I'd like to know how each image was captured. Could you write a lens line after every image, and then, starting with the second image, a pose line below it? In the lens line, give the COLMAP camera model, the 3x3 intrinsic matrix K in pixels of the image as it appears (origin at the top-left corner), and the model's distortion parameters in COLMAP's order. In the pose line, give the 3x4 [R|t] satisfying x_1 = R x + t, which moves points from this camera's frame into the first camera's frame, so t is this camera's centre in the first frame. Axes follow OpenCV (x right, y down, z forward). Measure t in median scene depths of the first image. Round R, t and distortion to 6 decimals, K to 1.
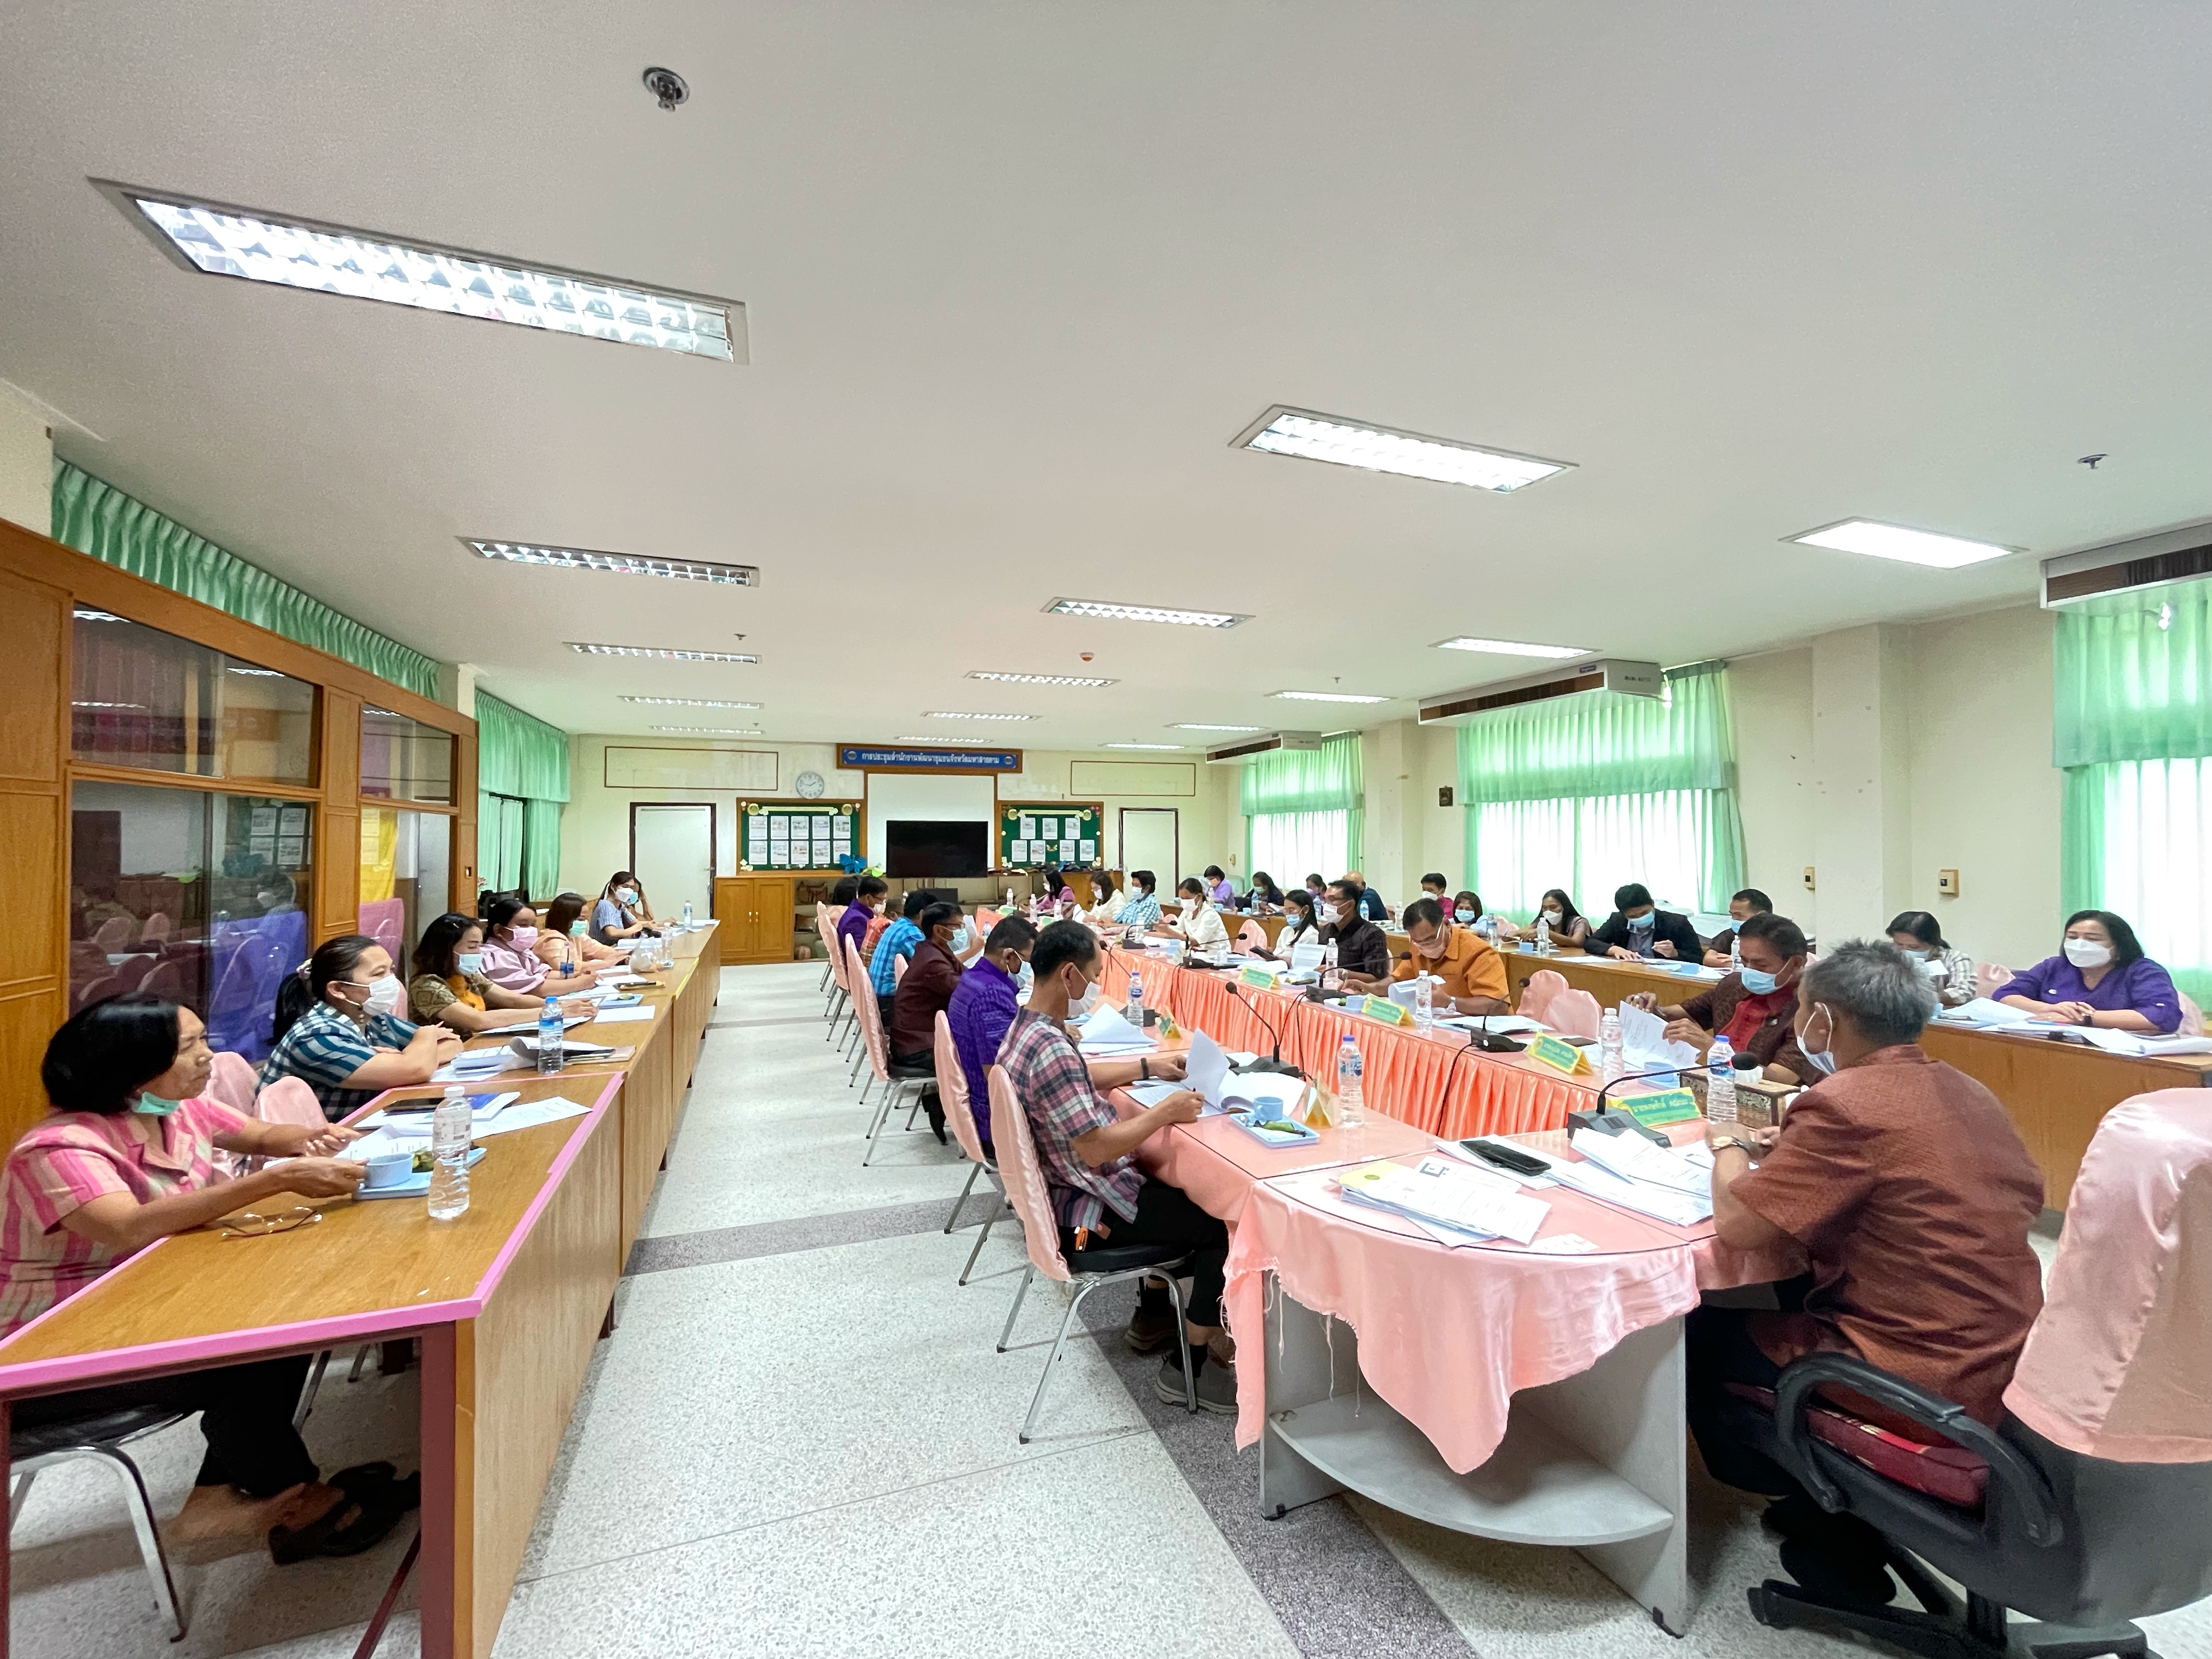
lens RADIAL K [[902.5, 0, 1110.4], [0, 902.5, 824.4], [0, 0, 1]] dist [-0.000133, -0.000474]
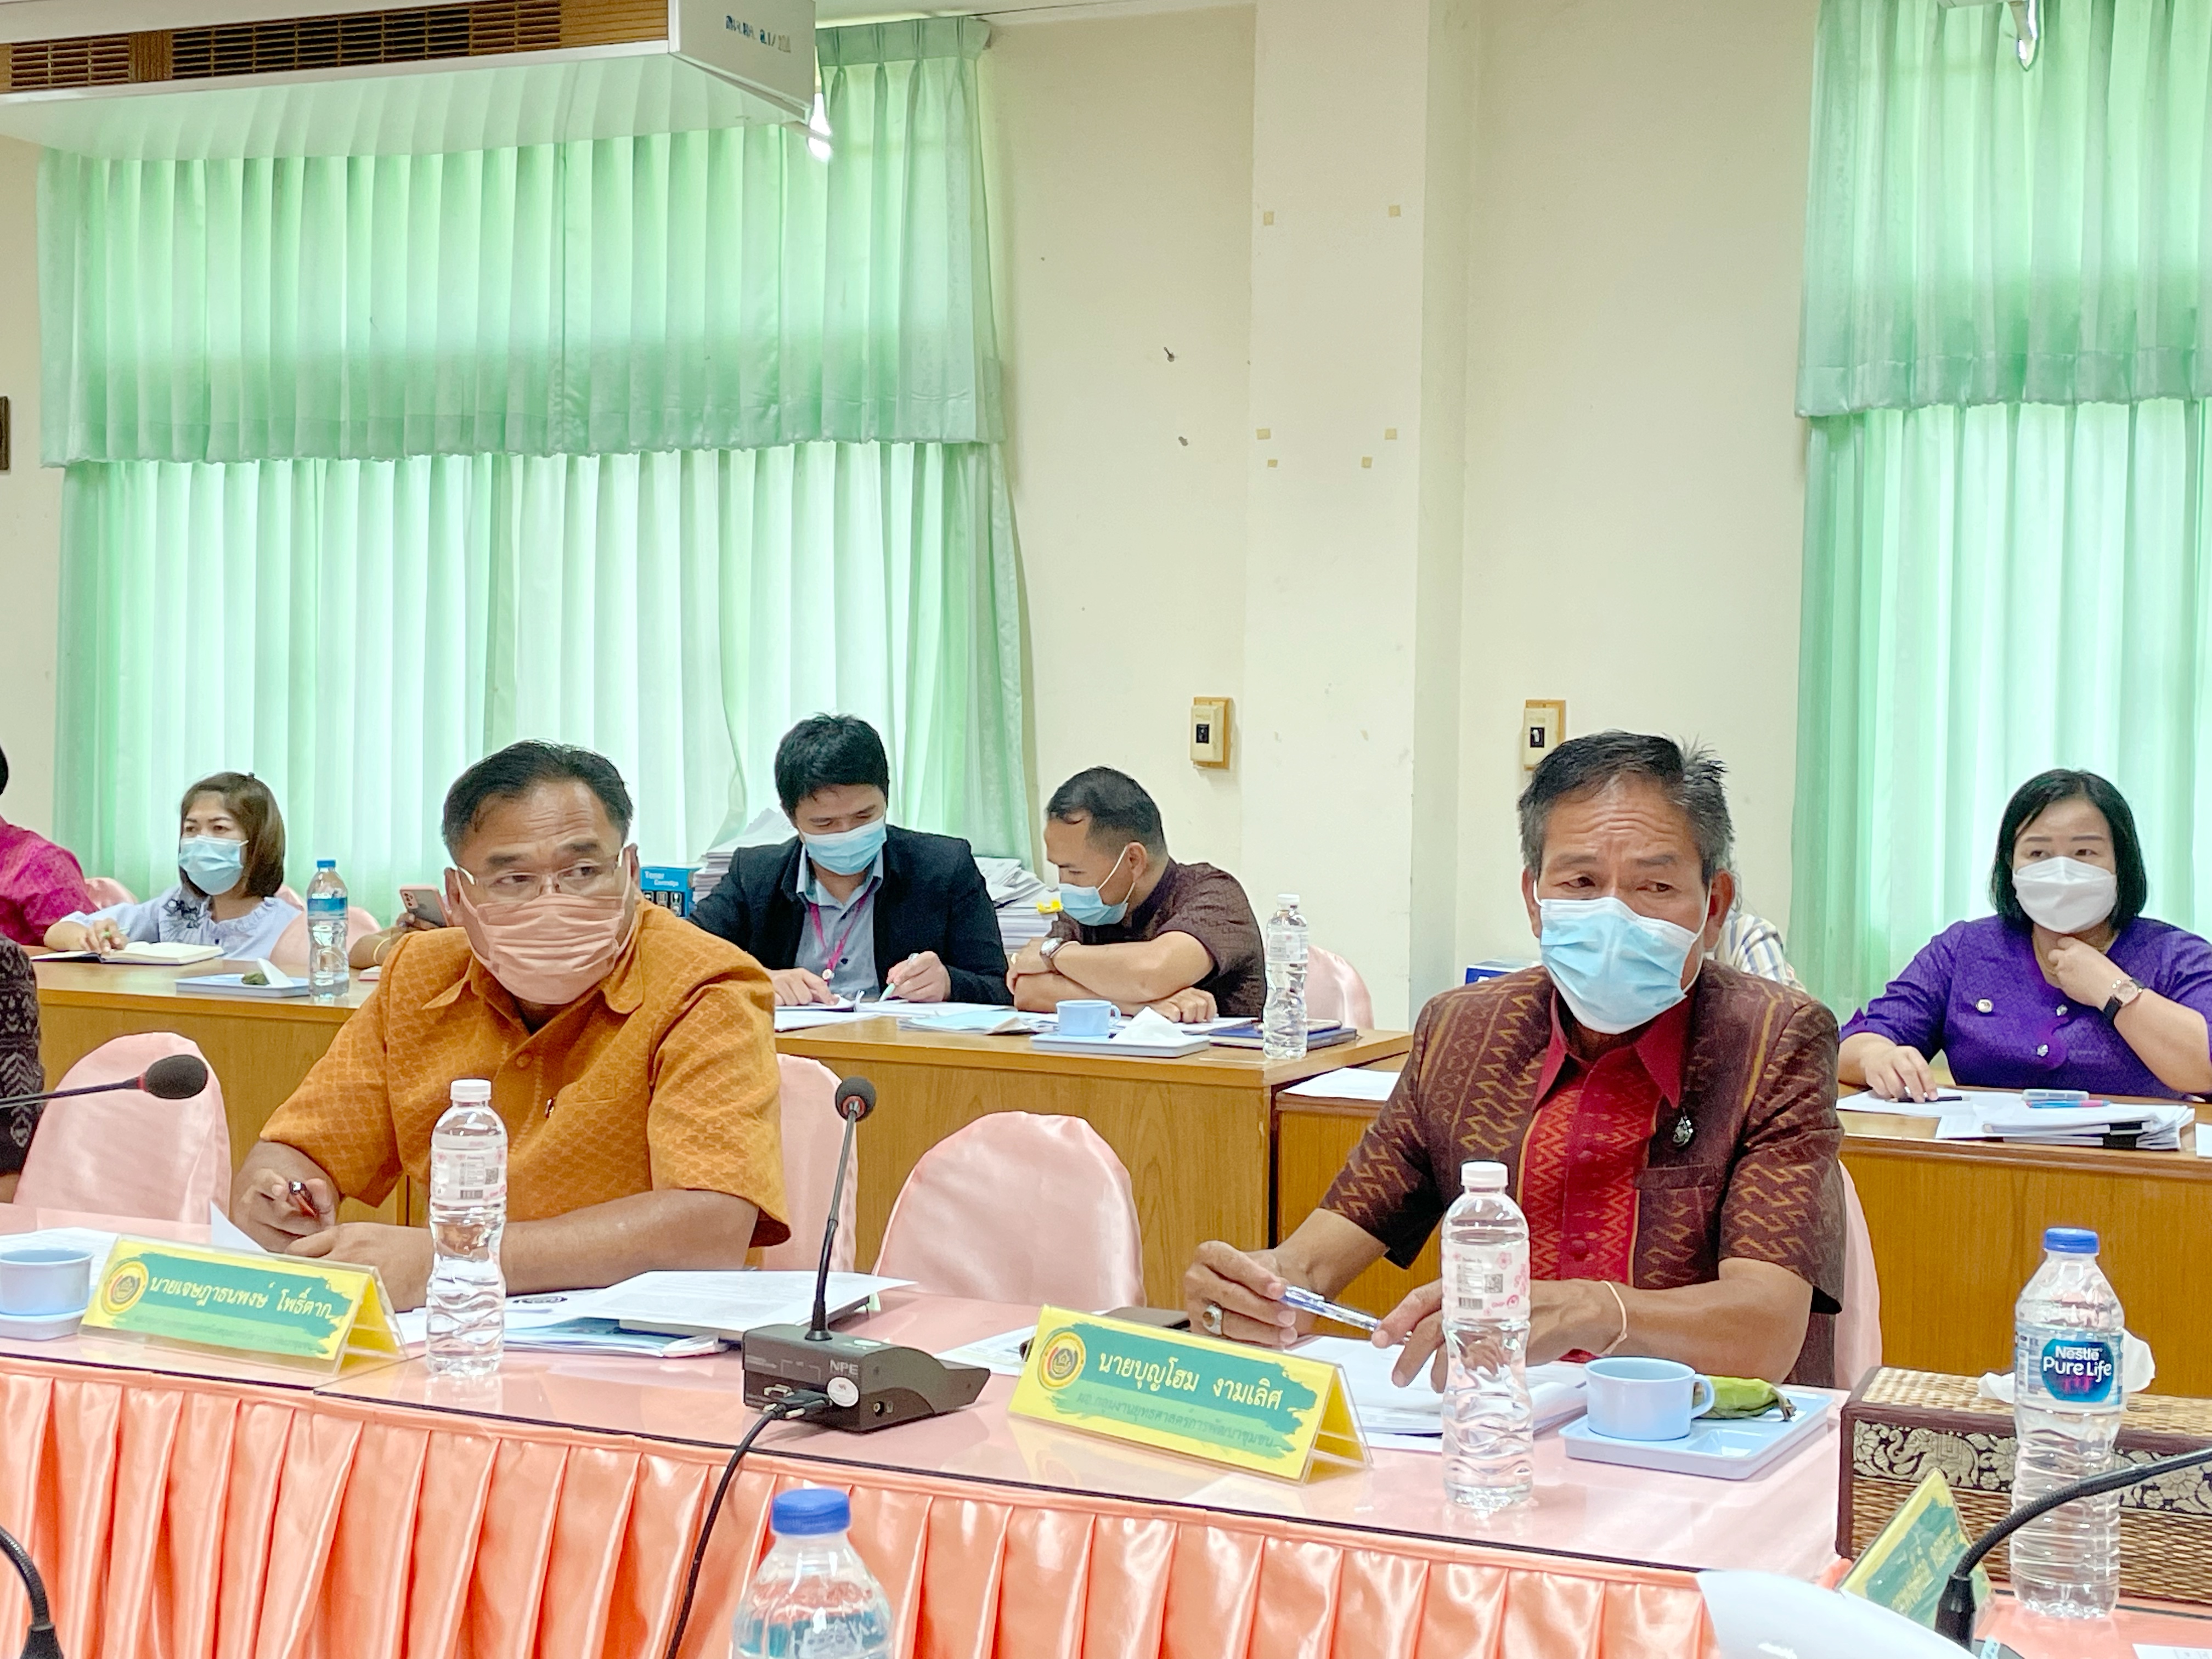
lens RADIAL K [[3077.1, 0, 1137.1], [0, 3077.1, 759.0], [0, 0, 1]] dist [0.069199, 0.000000]
pose [[0.706793, 0.001721, 0.707418, -0.019839], [-0.031123, 0.999104, 0.028665, 0.034995], [-0.706736, -0.042278, 0.706213, 0.217972]]
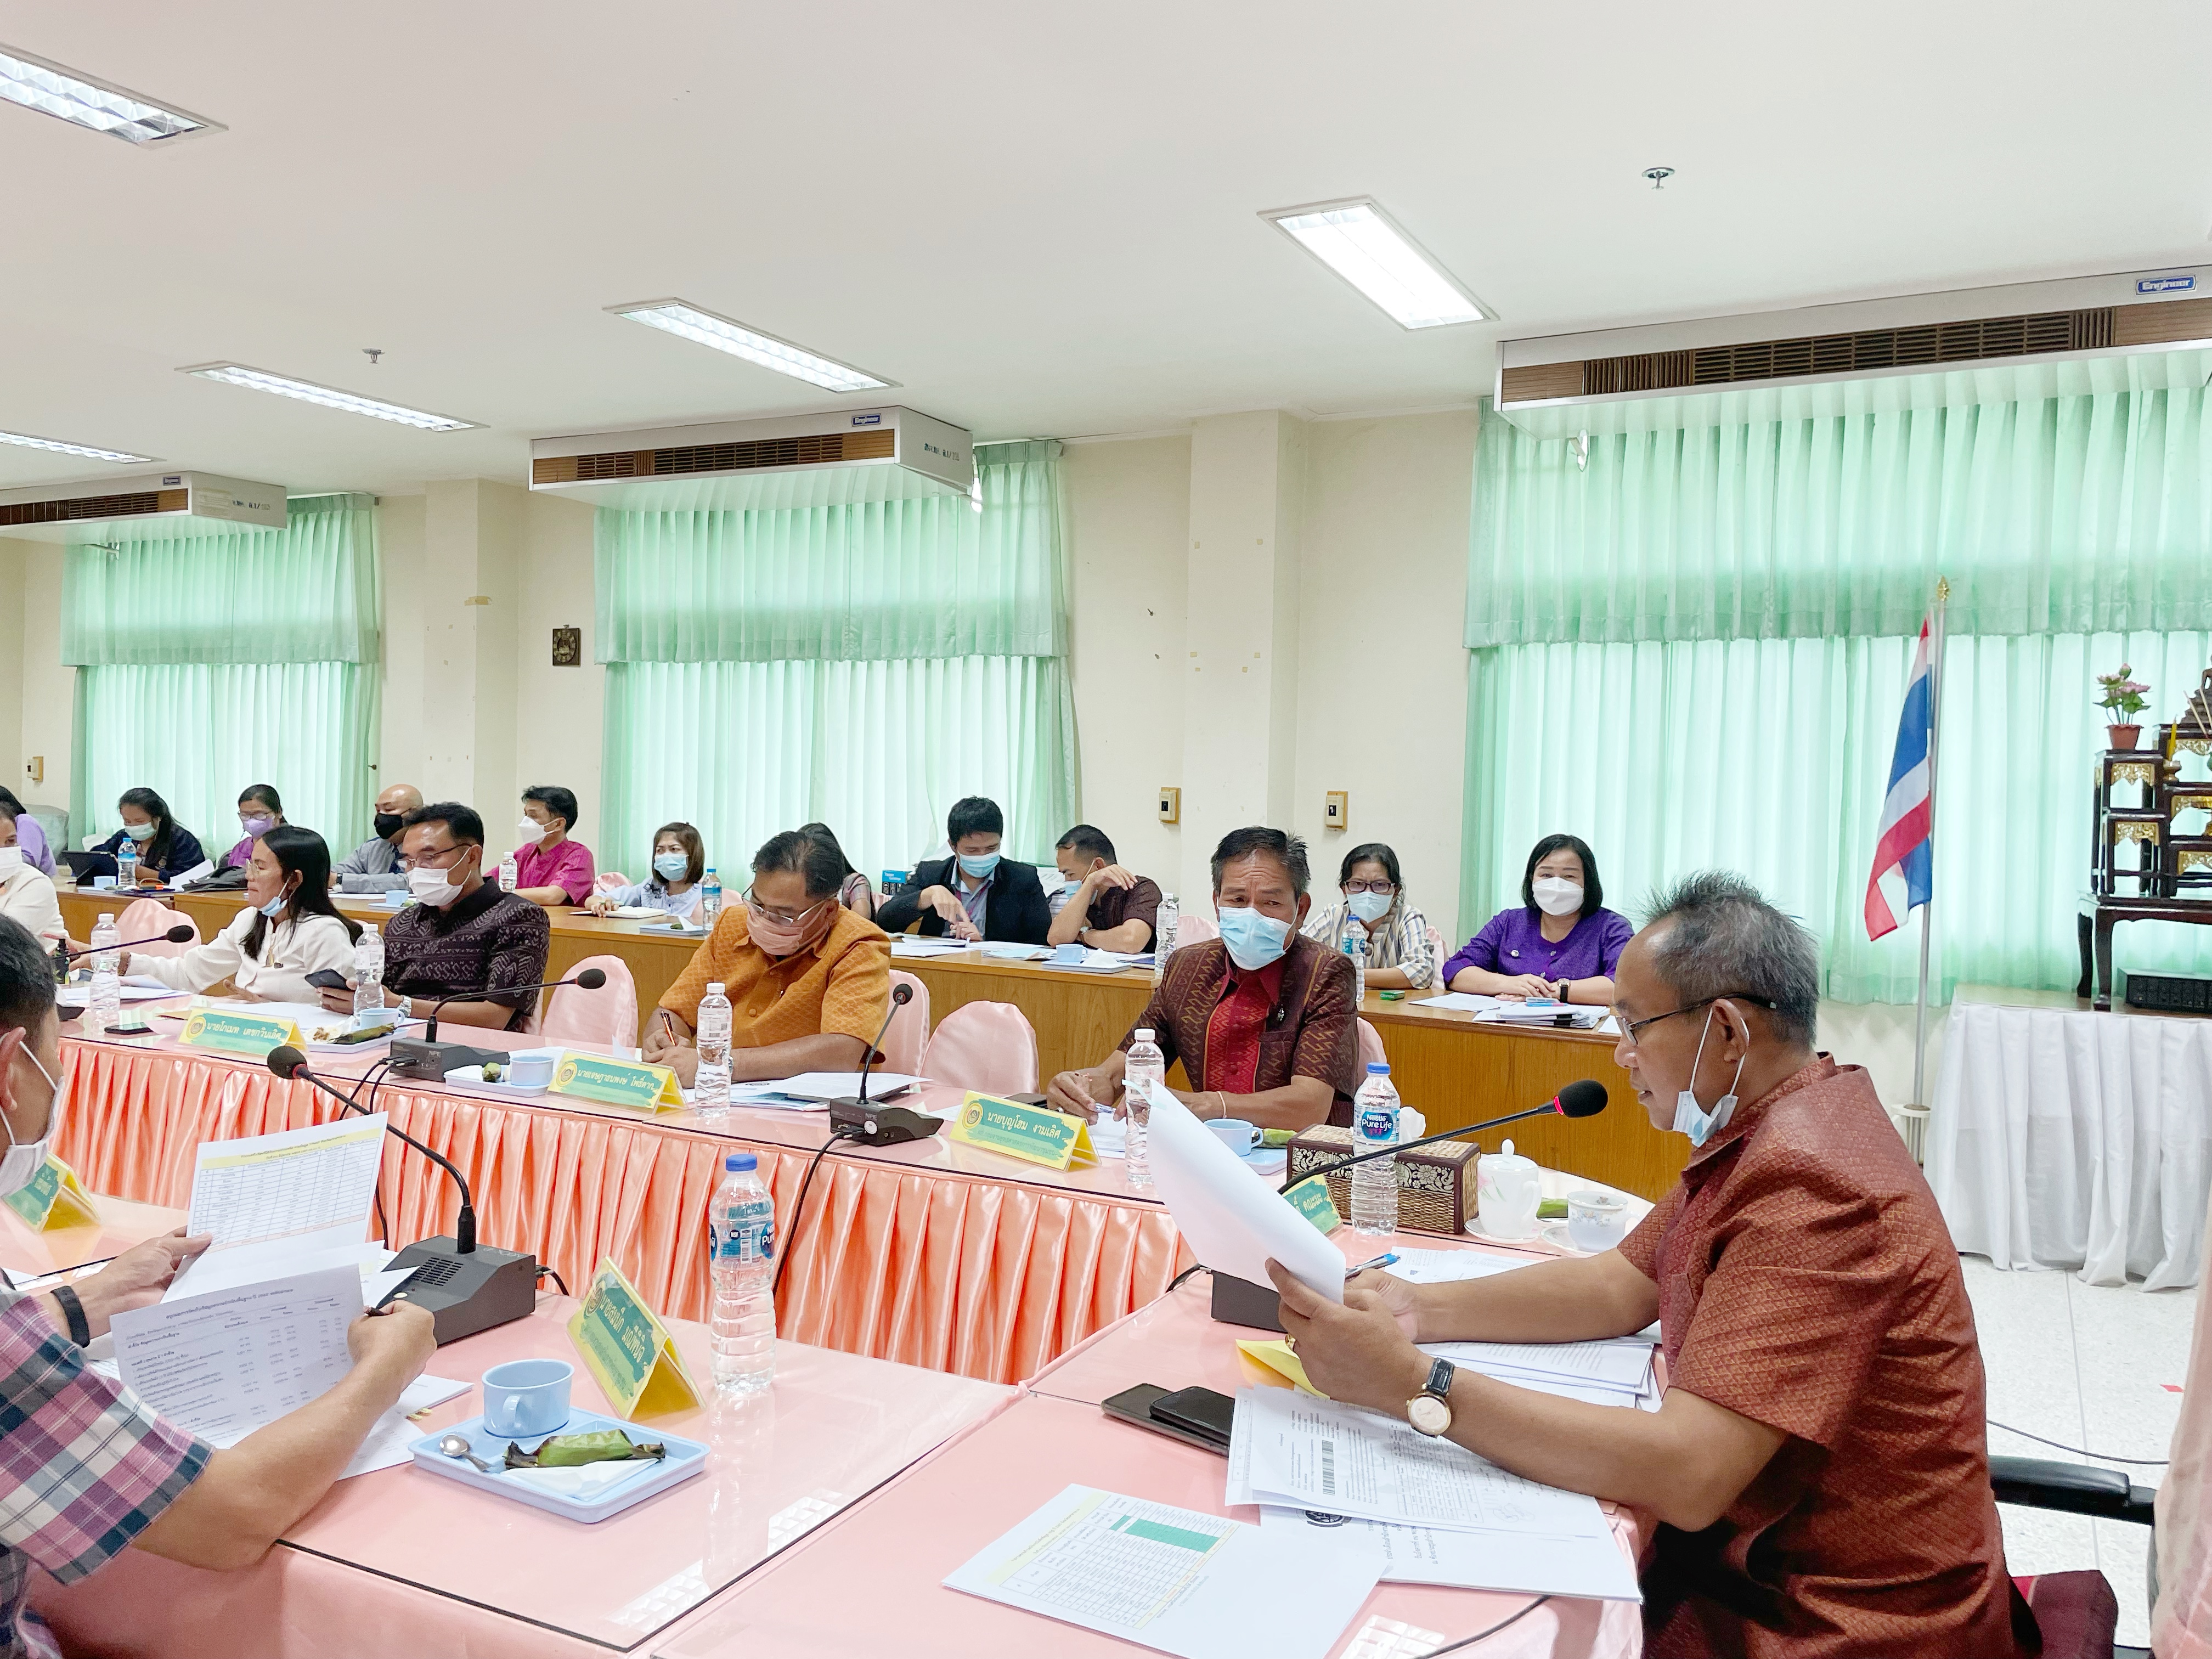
lens RADIAL K [[1672.9, 0, 1099.6], [0, 1672.9, 809.1], [0, 0, 1]] dist [0.064037, -0.038754]
pose [[0.752196, 0.006025, 0.658912, -0.030897], [-0.038501, 0.998652, 0.034819, 0.021136], [-0.657814, -0.051560, 0.751414, 0.135884]]
